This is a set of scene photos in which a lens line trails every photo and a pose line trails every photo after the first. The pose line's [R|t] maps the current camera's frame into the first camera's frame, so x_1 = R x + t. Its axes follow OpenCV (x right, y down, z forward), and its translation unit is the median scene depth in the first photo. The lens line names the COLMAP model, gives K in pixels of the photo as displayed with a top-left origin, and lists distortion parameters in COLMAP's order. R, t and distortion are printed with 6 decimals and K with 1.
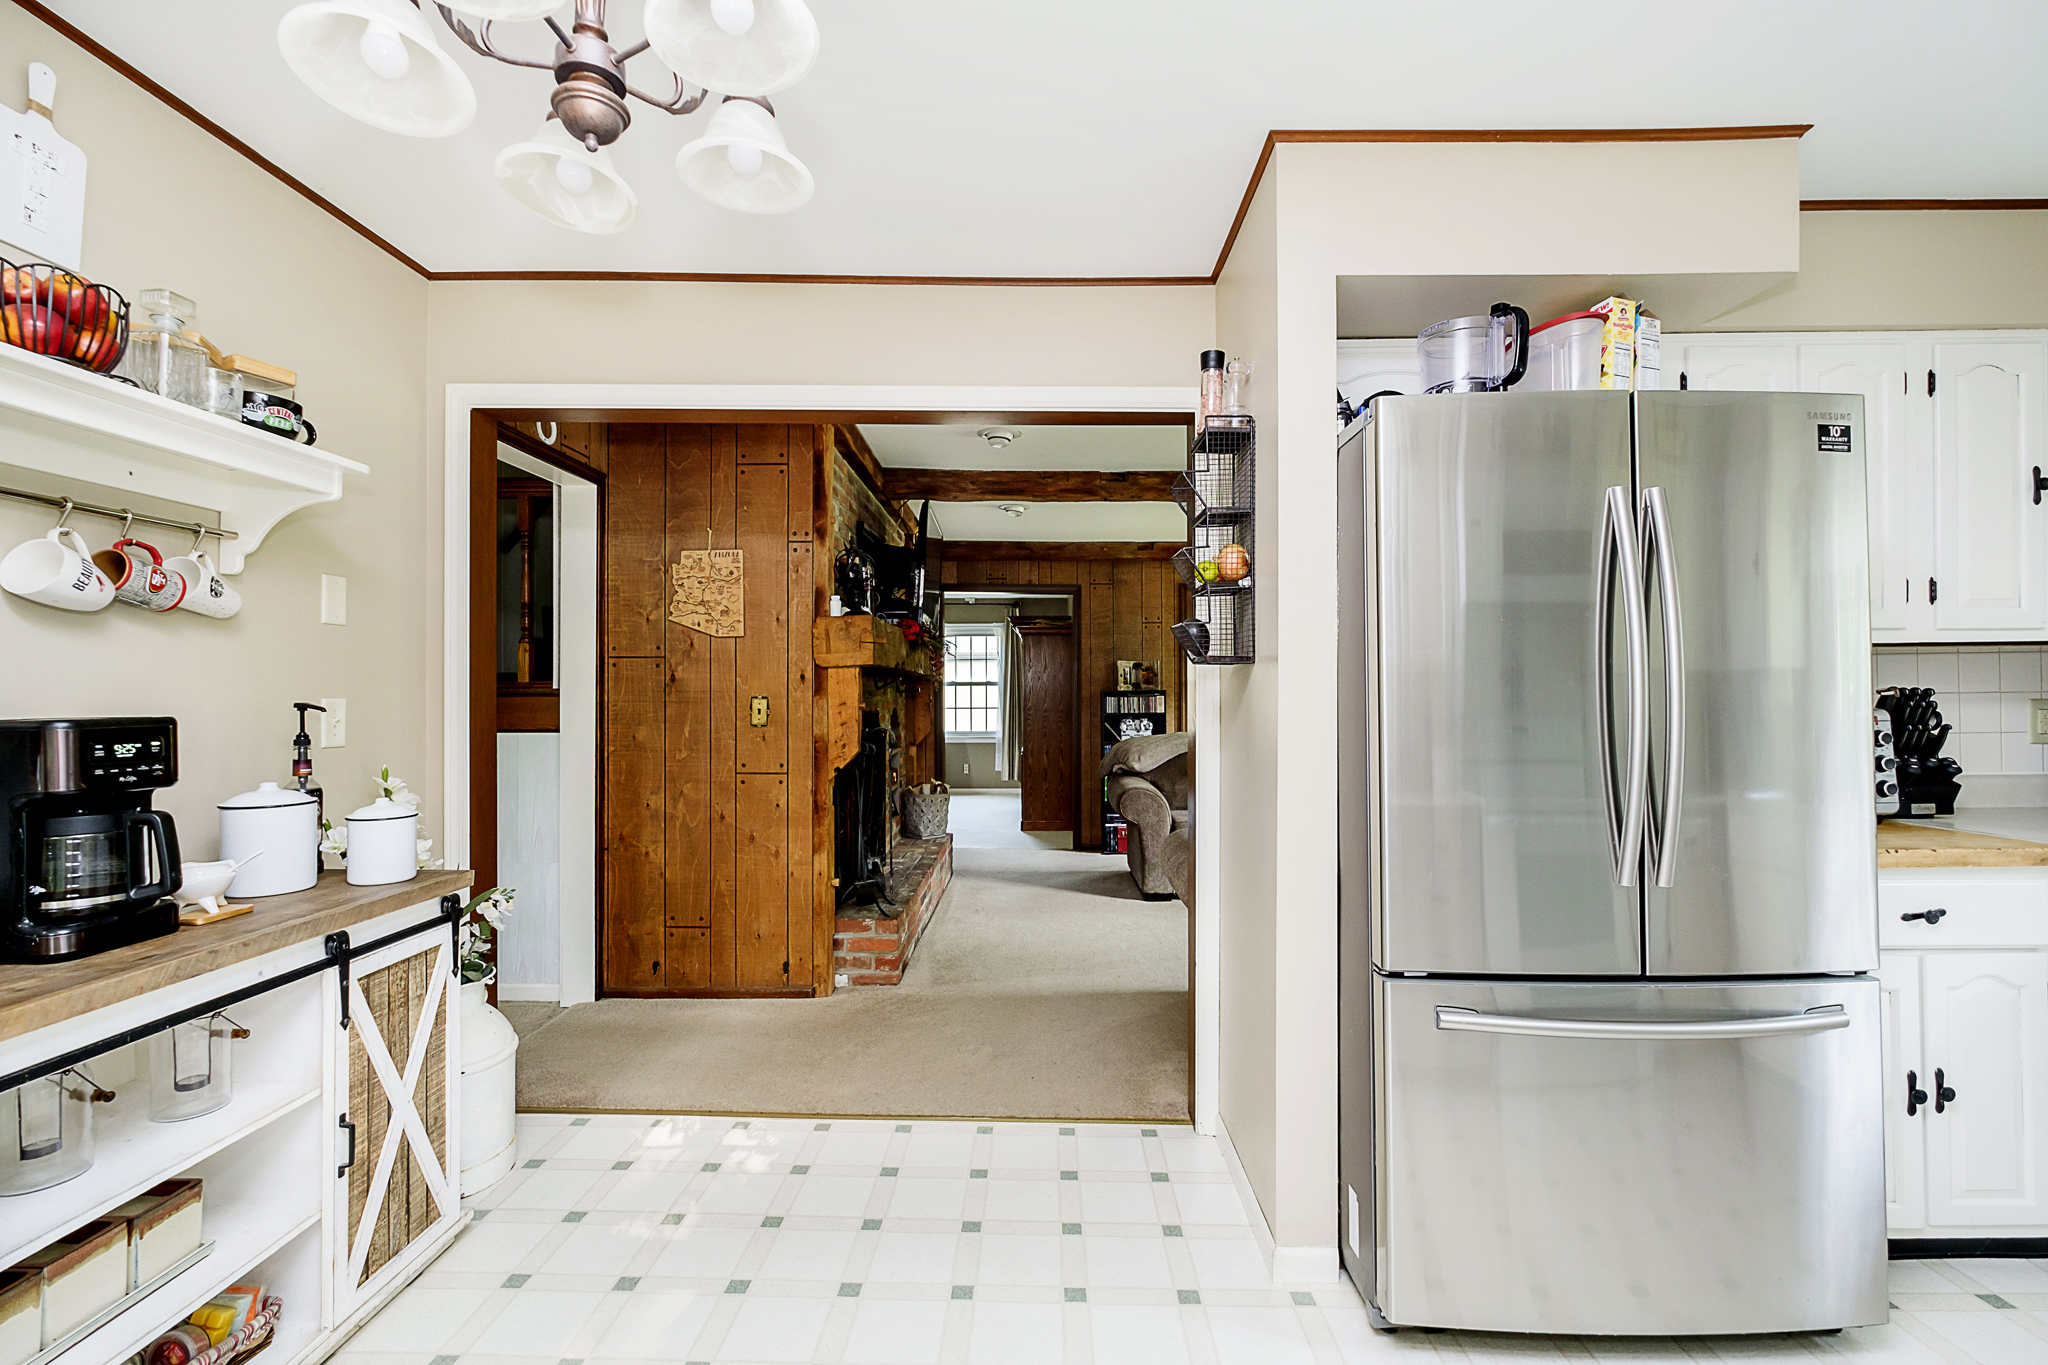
lens RADIAL K [[913.0, 0, 1033.6], [0, 913.0, 691.1], [0, 0, 1]] dist [-0.000076, -0.000243]
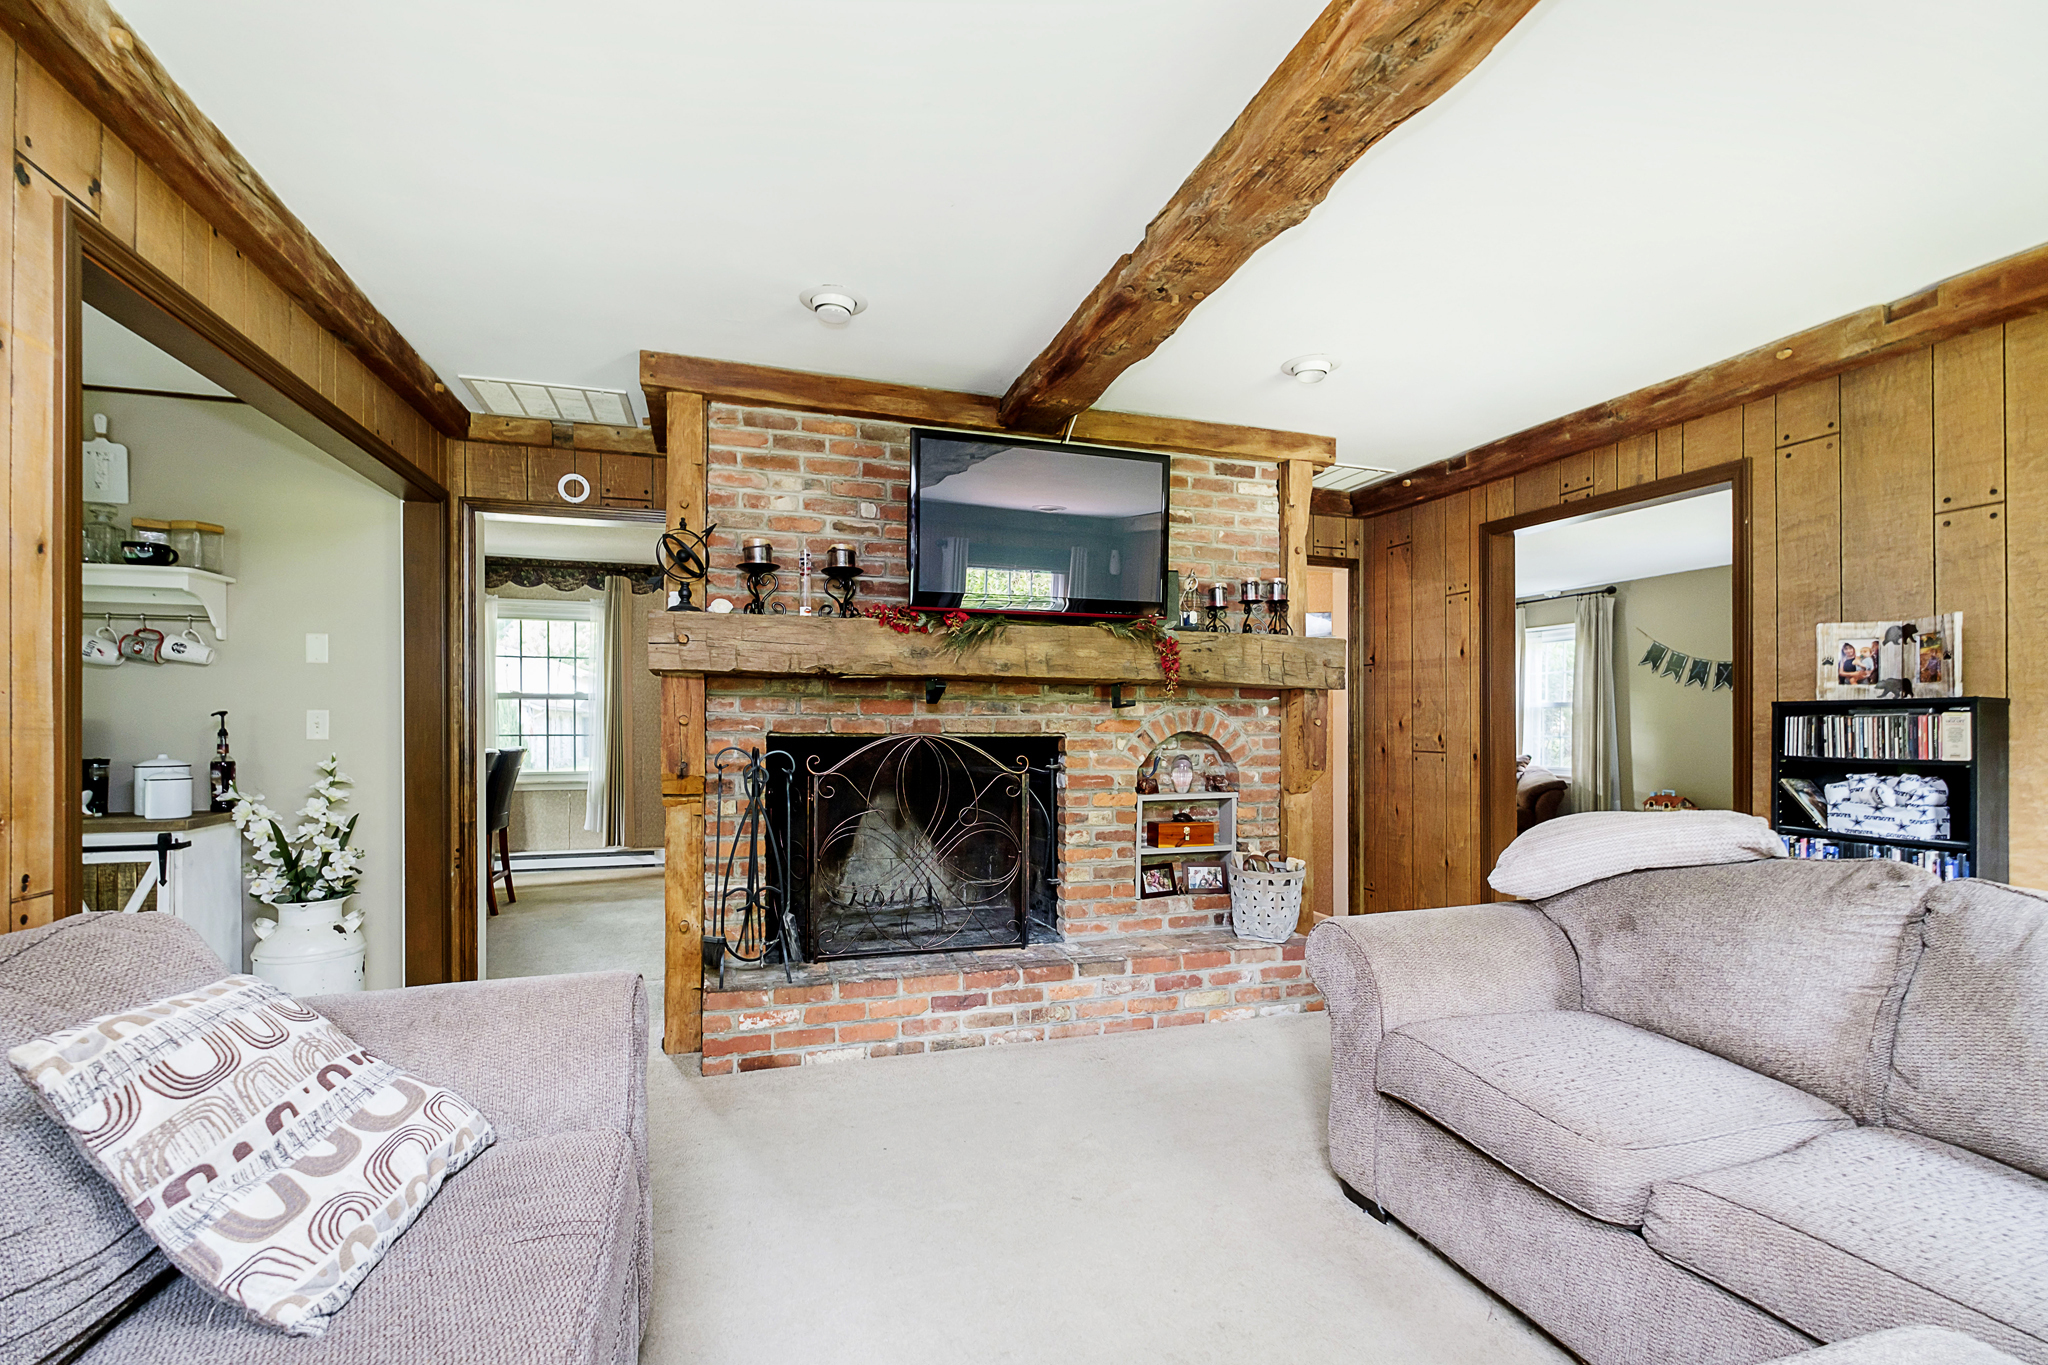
lens RADIAL K [[913.0, 0, 1033.6], [0, 913.0, 691.1], [0, 0, 1]] dist [-0.000076, -0.000243]
pose [[0.298277, -0.034079, -0.953871, 0.370154], [-0.001329, 0.999347, -0.036119, 0.010167], [0.954478, 0.012041, 0.298037, 0.556376]]
